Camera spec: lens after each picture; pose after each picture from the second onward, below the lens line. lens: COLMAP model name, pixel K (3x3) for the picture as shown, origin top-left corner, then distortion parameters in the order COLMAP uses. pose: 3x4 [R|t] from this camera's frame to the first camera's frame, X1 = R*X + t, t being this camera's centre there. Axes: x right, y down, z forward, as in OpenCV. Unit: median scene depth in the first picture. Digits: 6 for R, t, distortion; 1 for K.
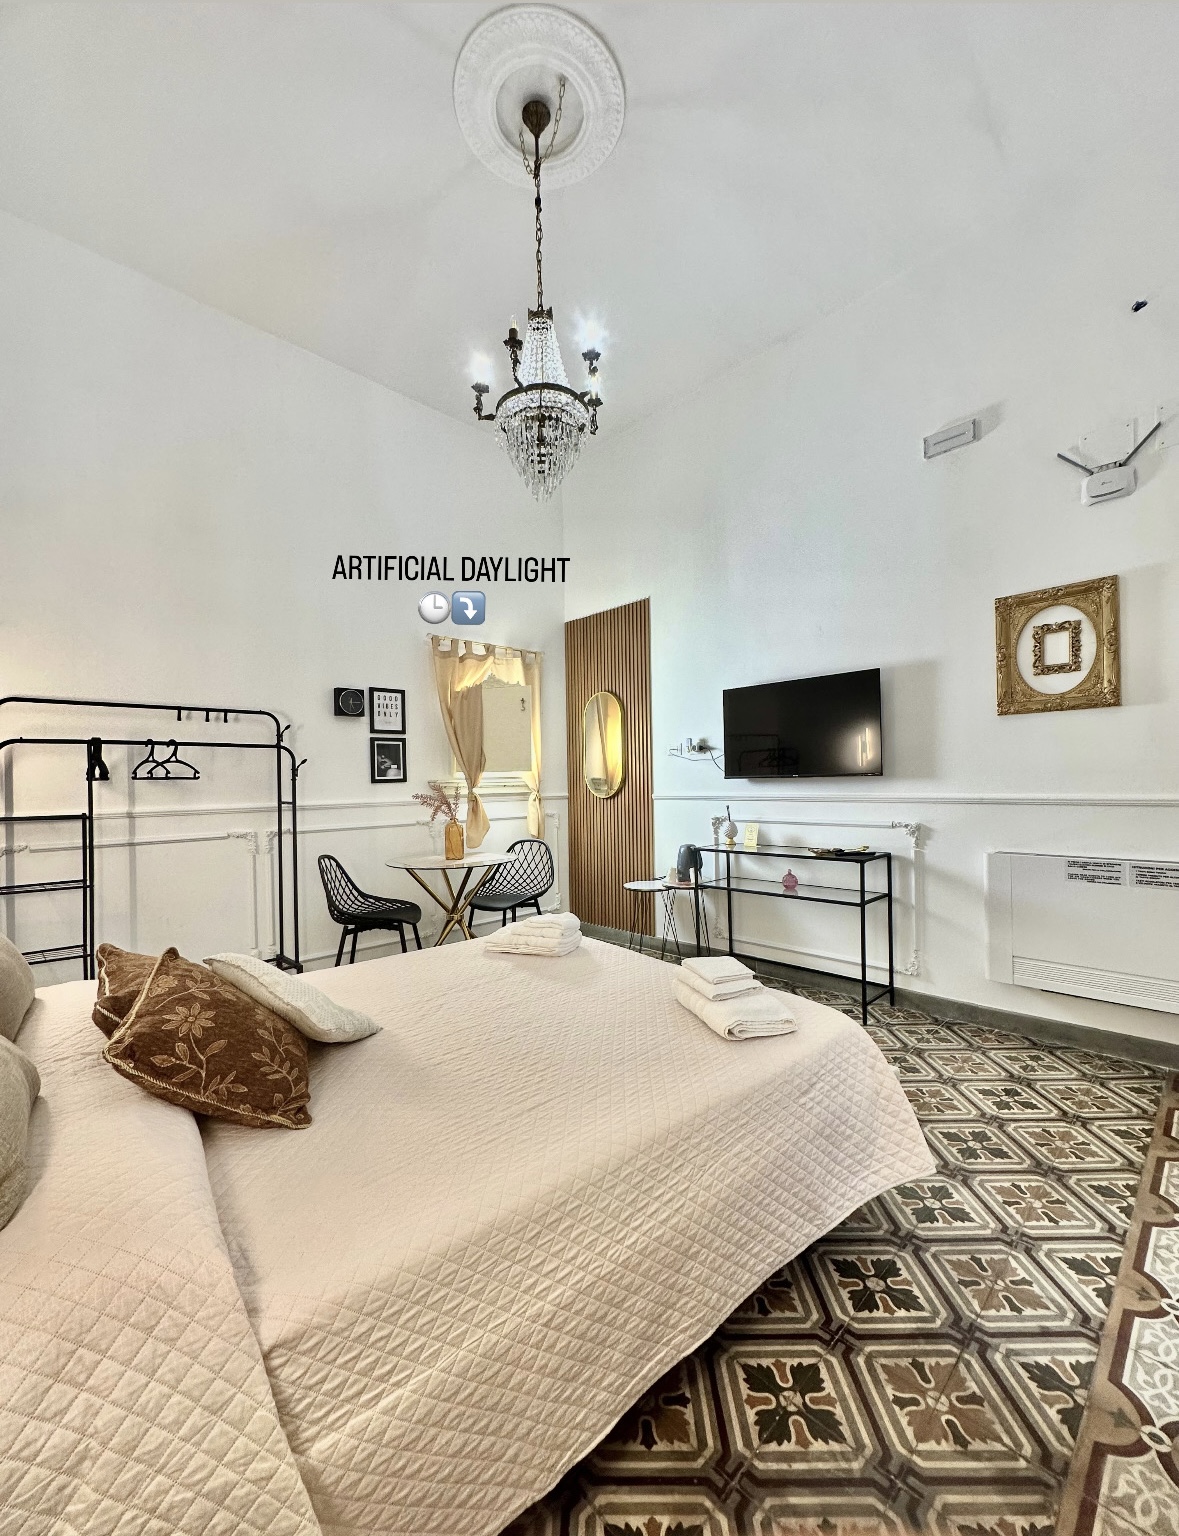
lens RADIAL K [[630.6, 0, 589.7], [0, 630.6, 783.2], [0, 0, 1]] dist [-0.004005, 0.000189]
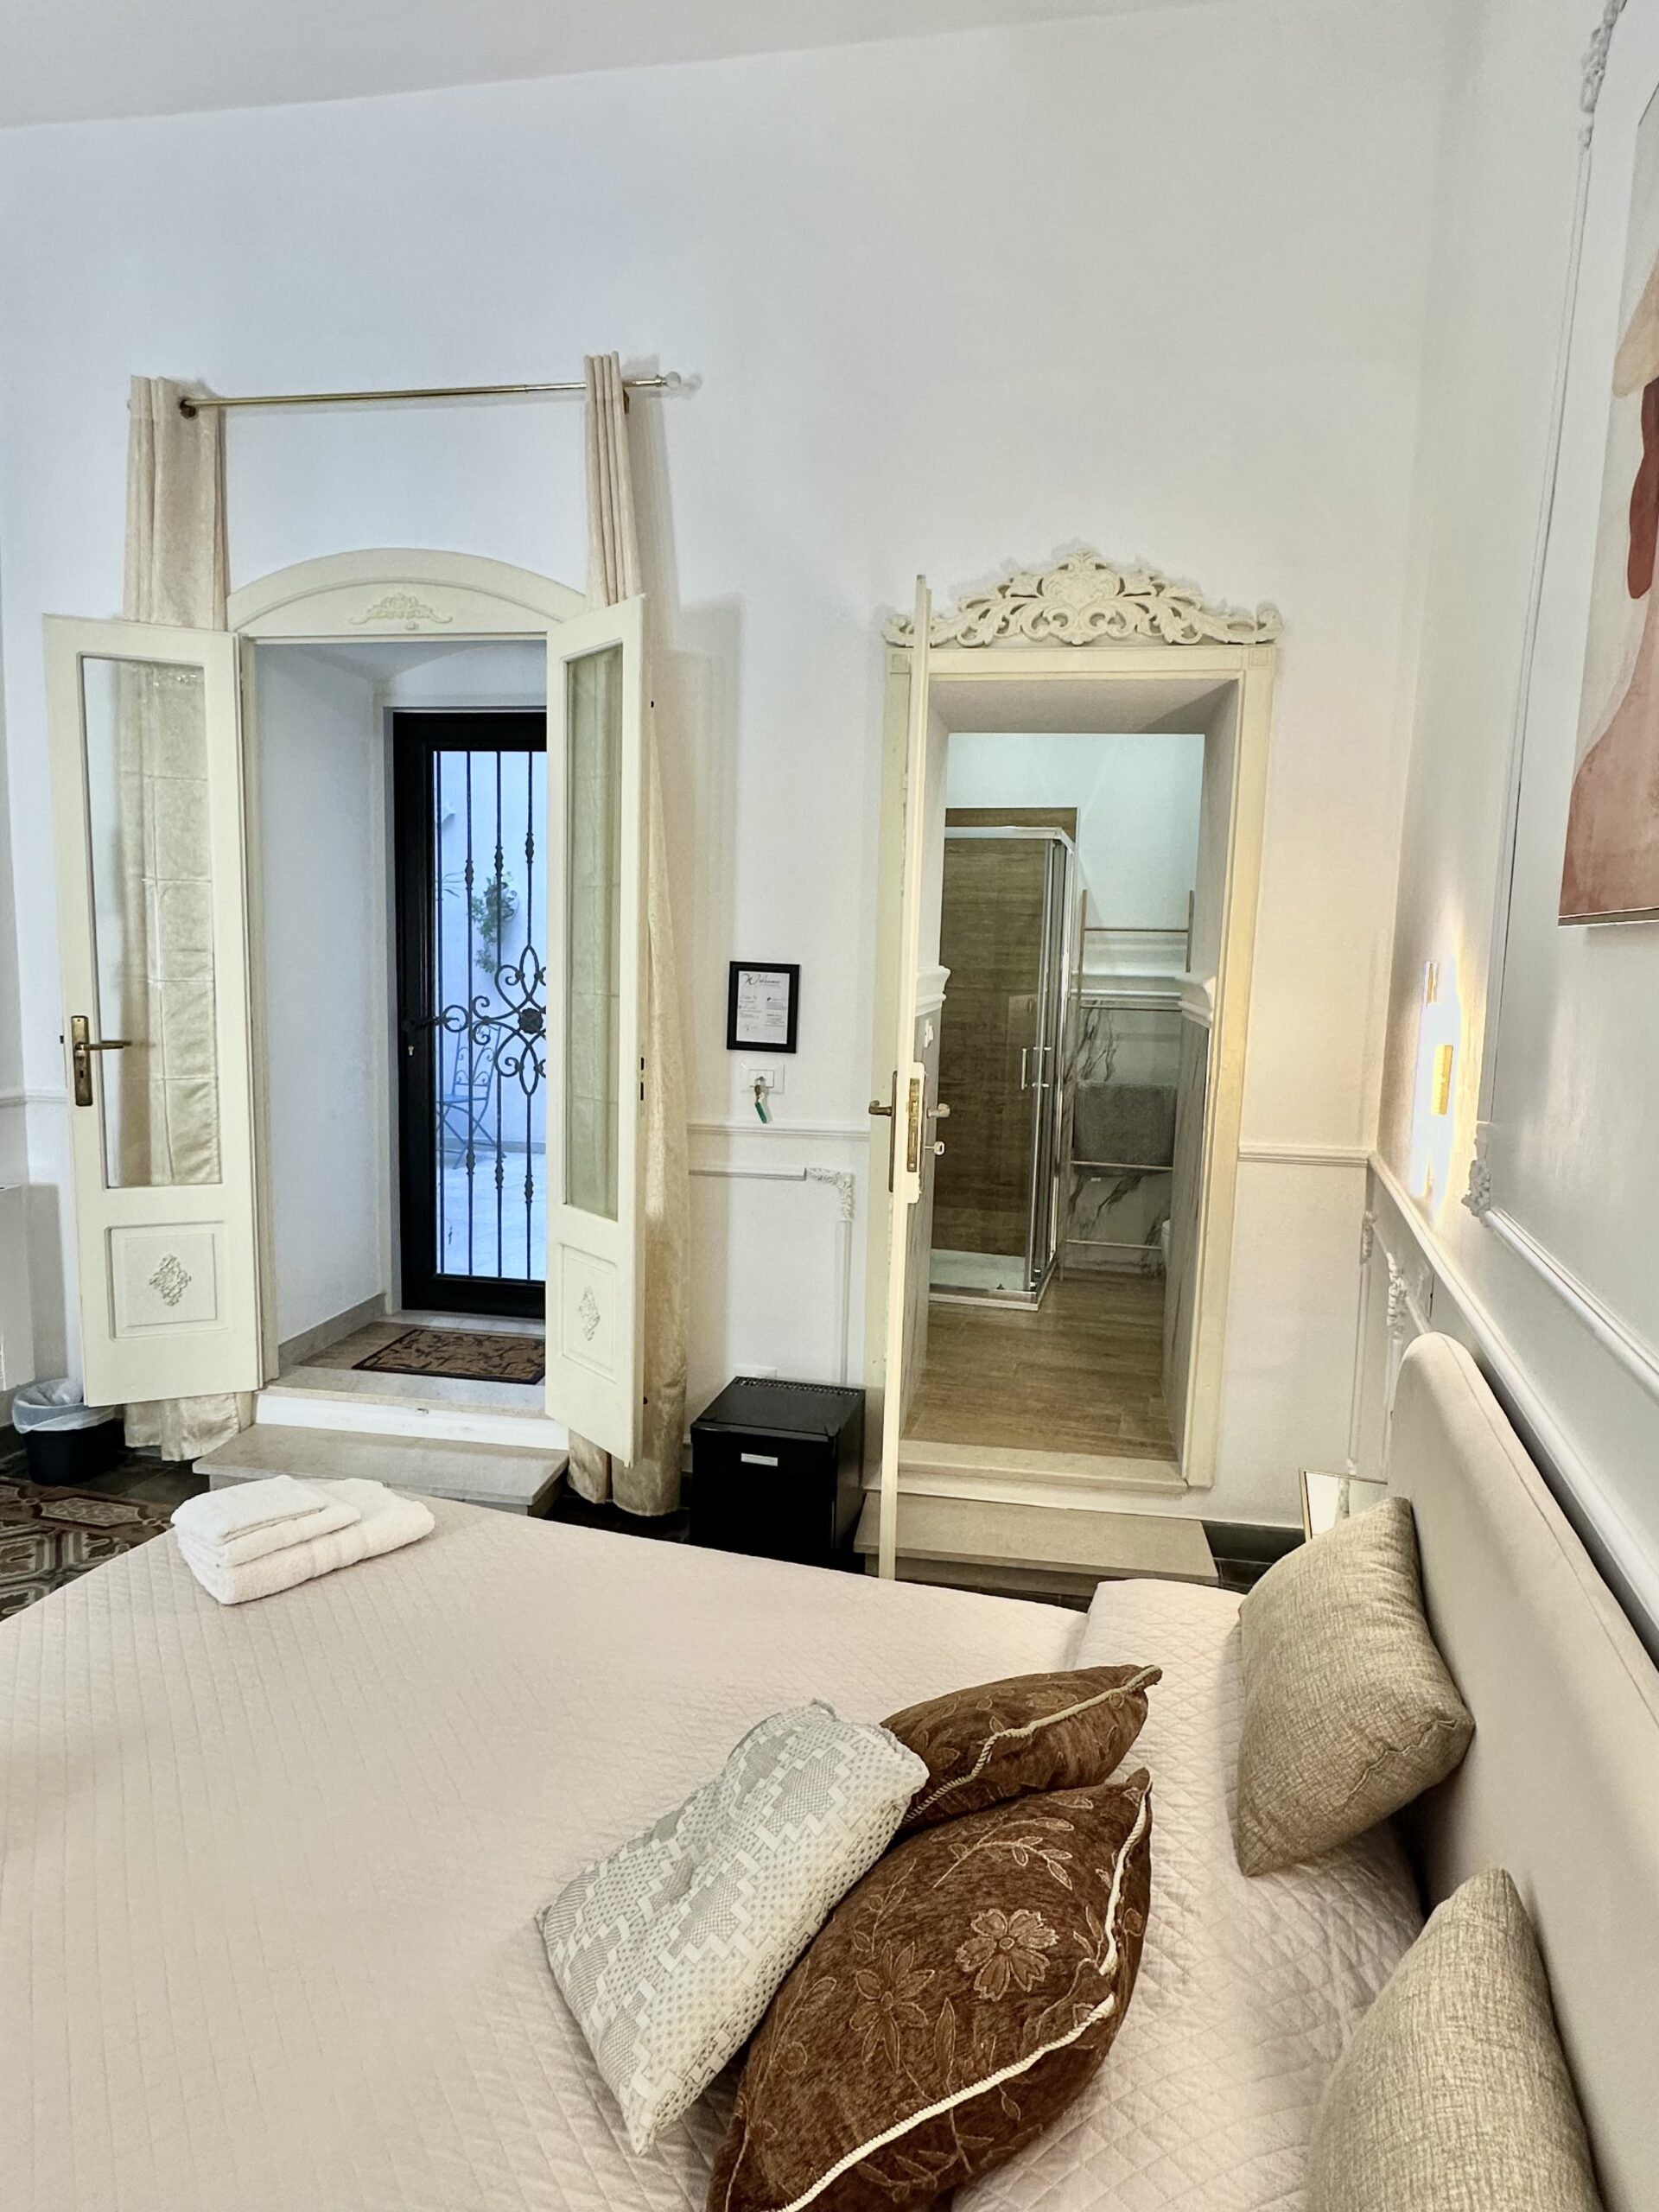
lens RADIAL K [[1246.6, 0, 824.1], [0, 1246.6, 1106.8], [0, 0, 1]] dist [-0.003089, -0.001521]
pose [[-0.537255, -0.097049, 0.837818, -0.628284], [-0.012170, 0.994146, 0.107353, -0.116850], [-0.843332, 0.047479, -0.535291, 0.763098]]
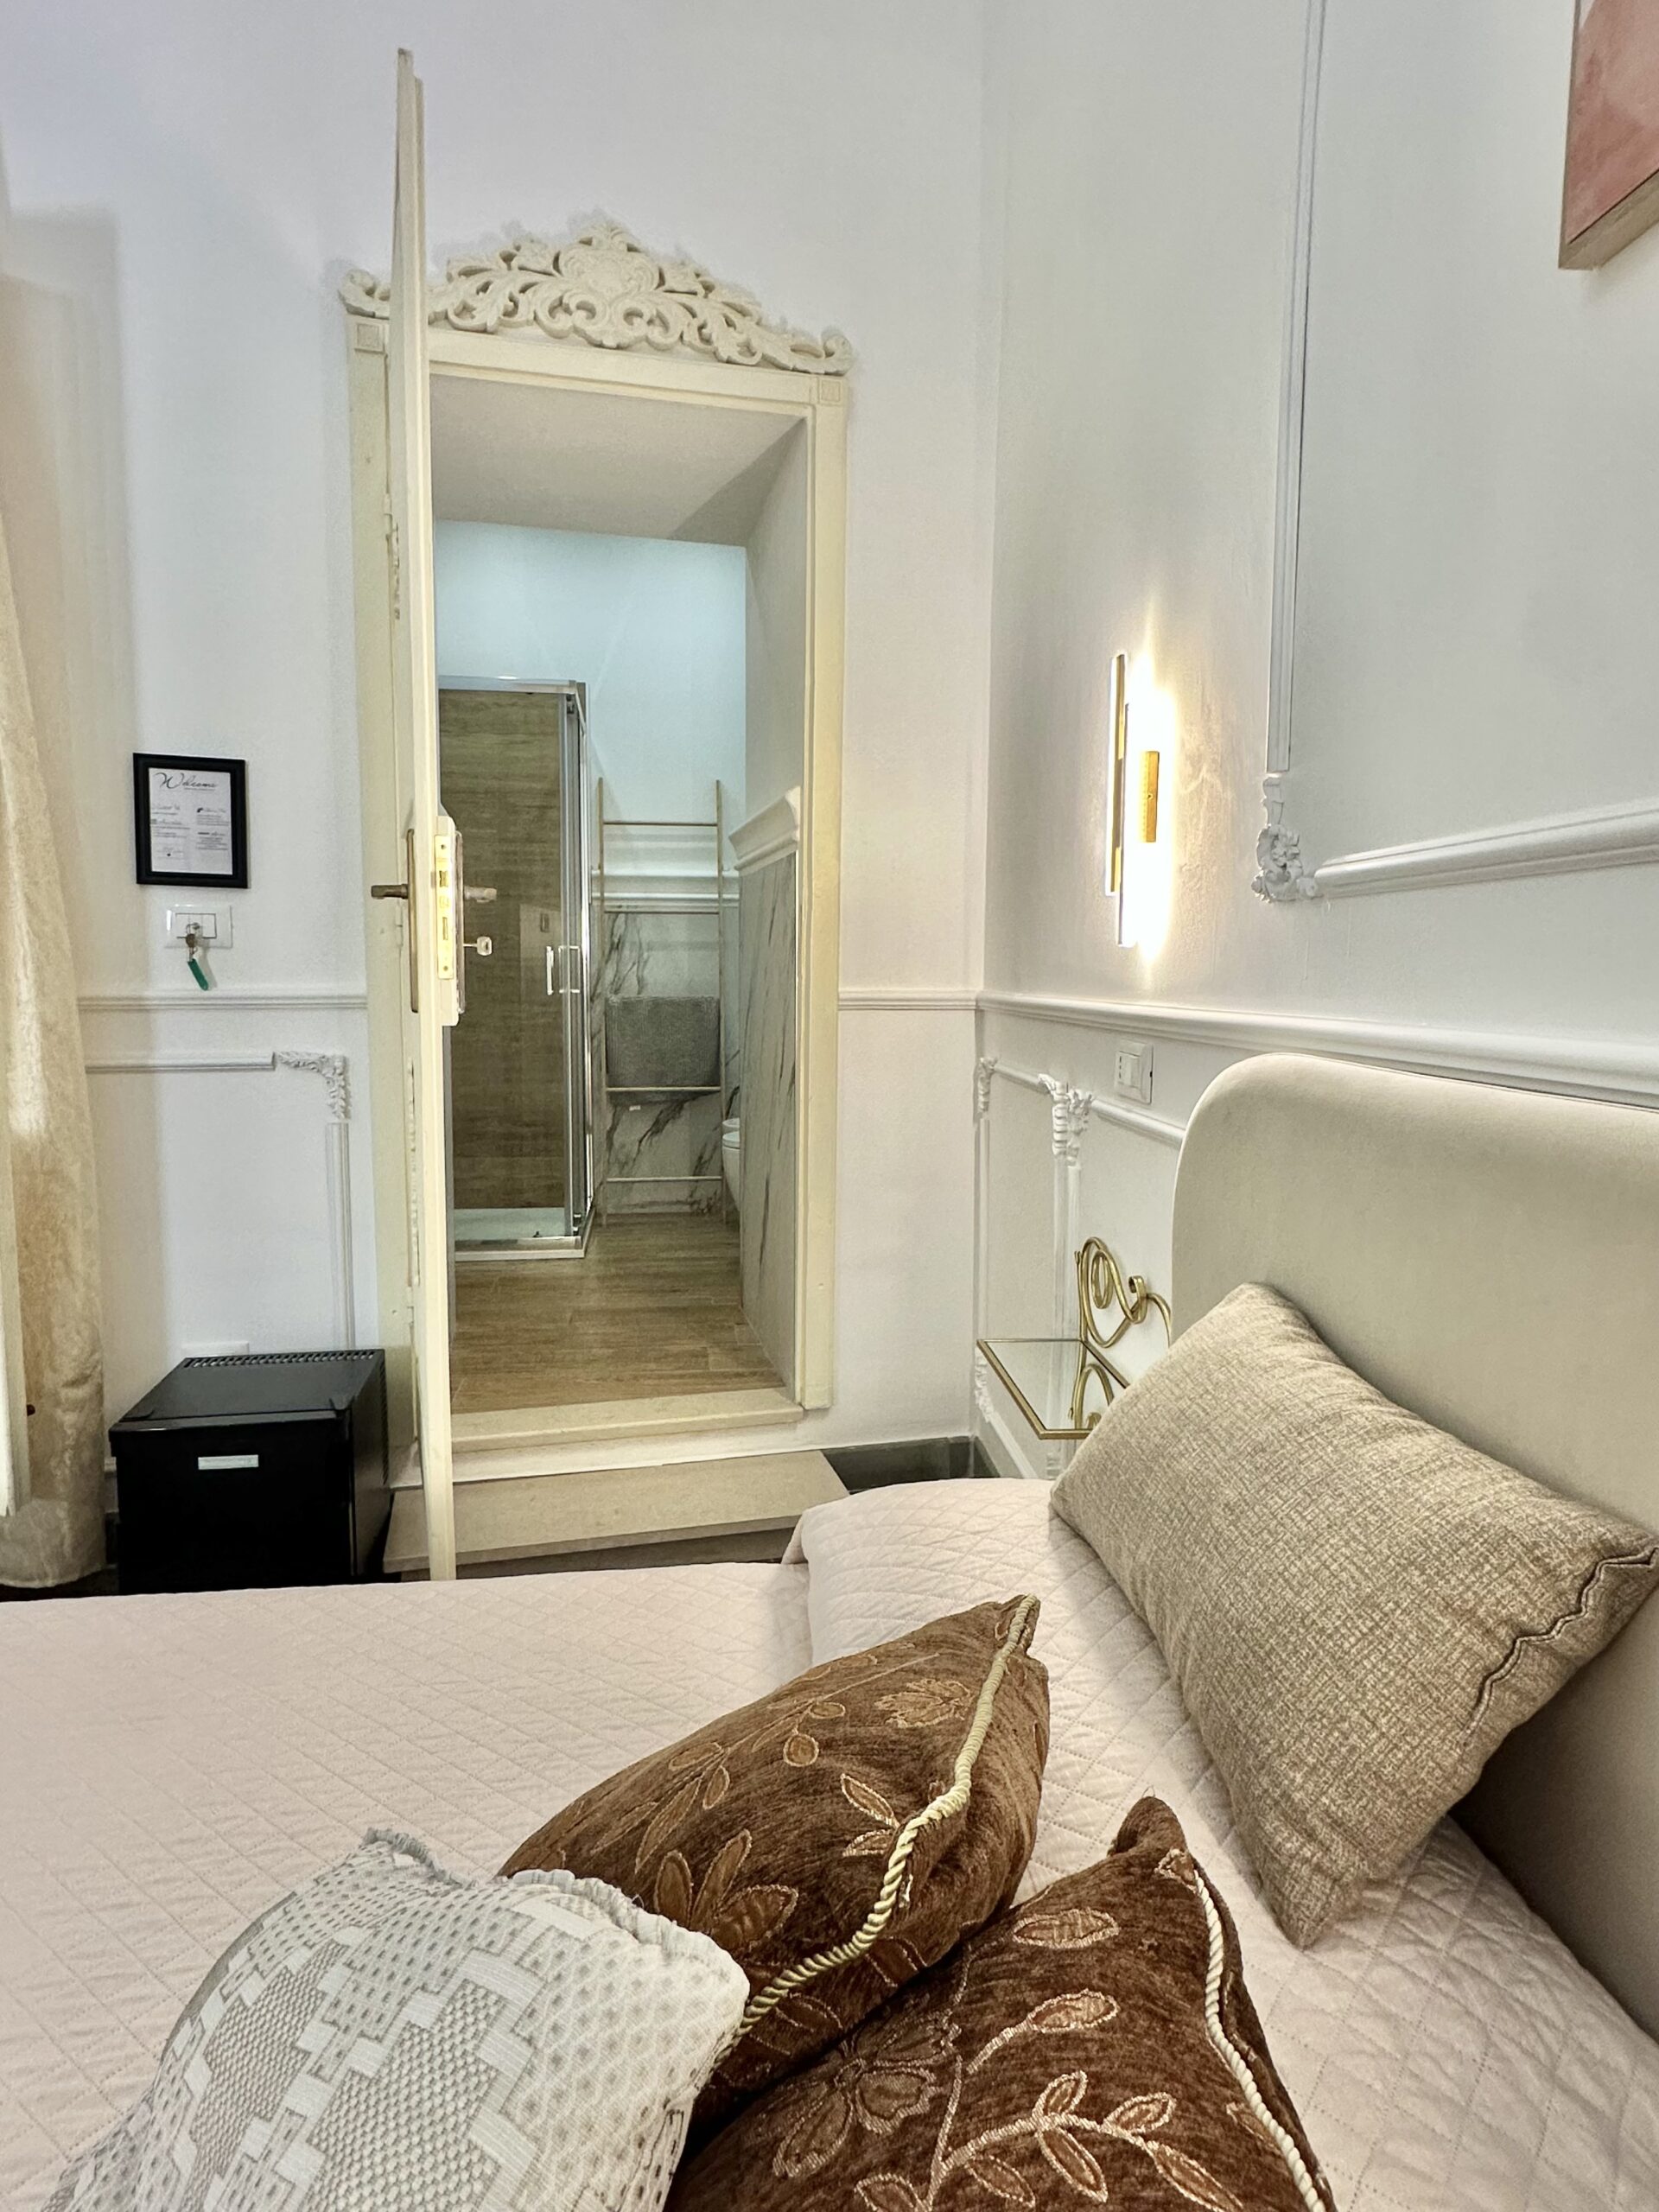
lens RADIAL K [[1246.6, 0, 820.2], [0, 1246.6, 1102.6], [0, 0, 1]] dist [-0.003089, -0.001521]
pose [[-0.826815, -0.044033, 0.560747, -0.410421], [0.013200, 0.995138, 0.097607, 0.025229], [-0.562319, 0.088105, -0.822214, 0.633869]]
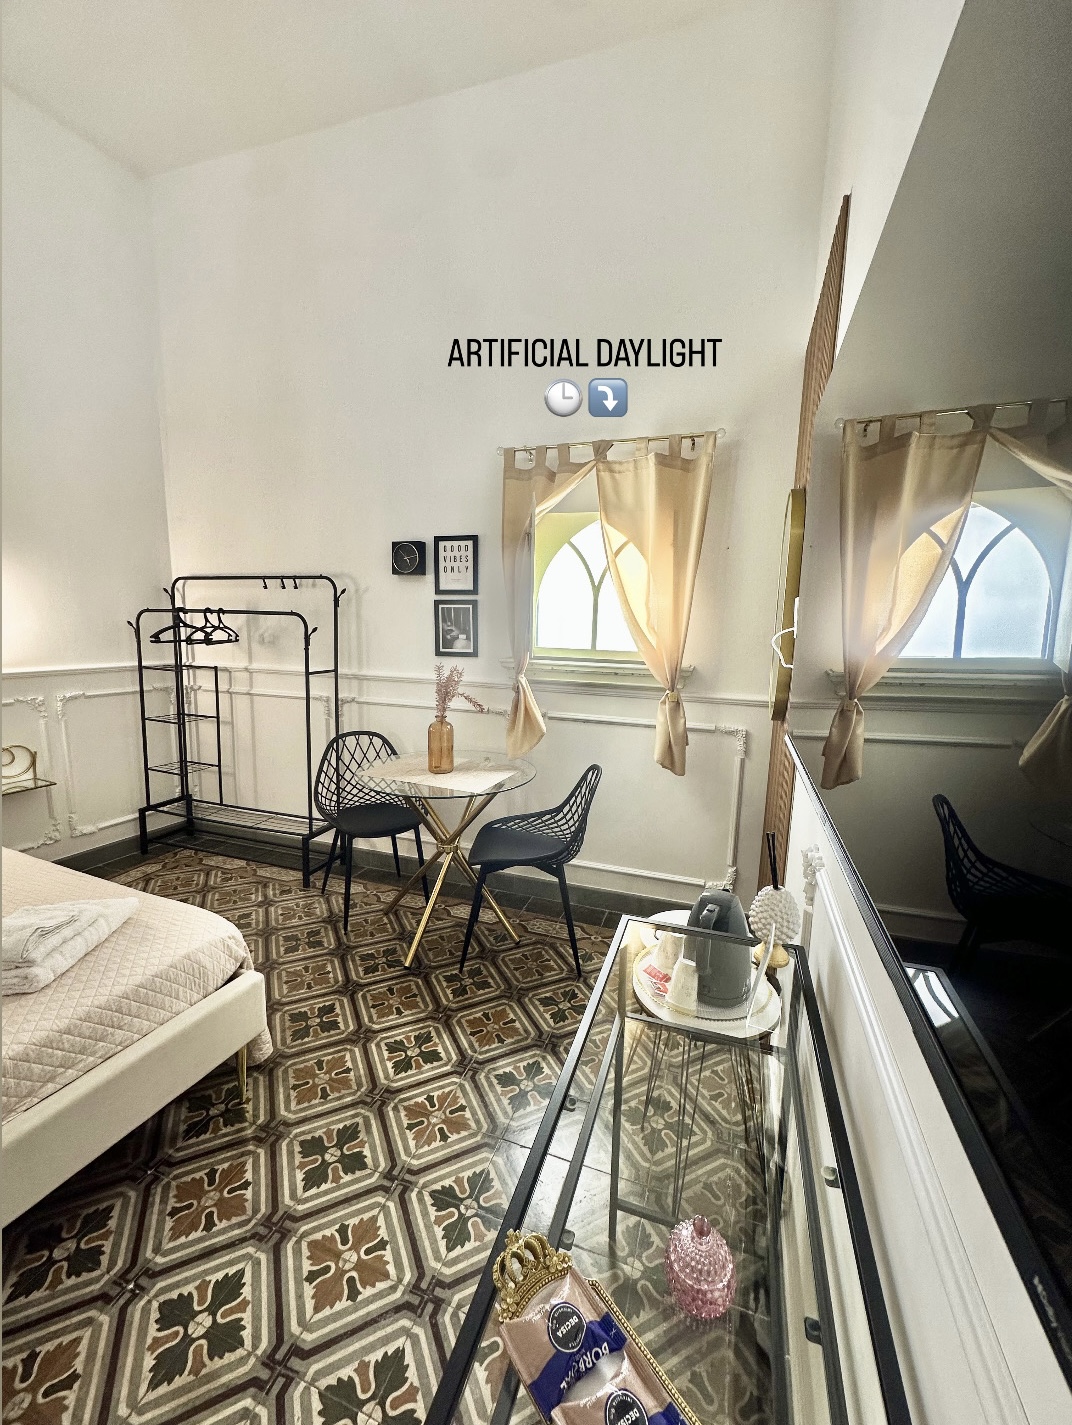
lens RADIAL K [[573.1, 0, 539.1], [0, 573.1, 710.1], [0, 0, 1]] dist [-0.004337, 0.000320]
pose [[0.456112, 0.166541, -0.874200, 0.537459], [-0.038684, 0.985115, 0.167487, -0.085134], [0.889081, -0.042575, 0.455765, 1.072516]]
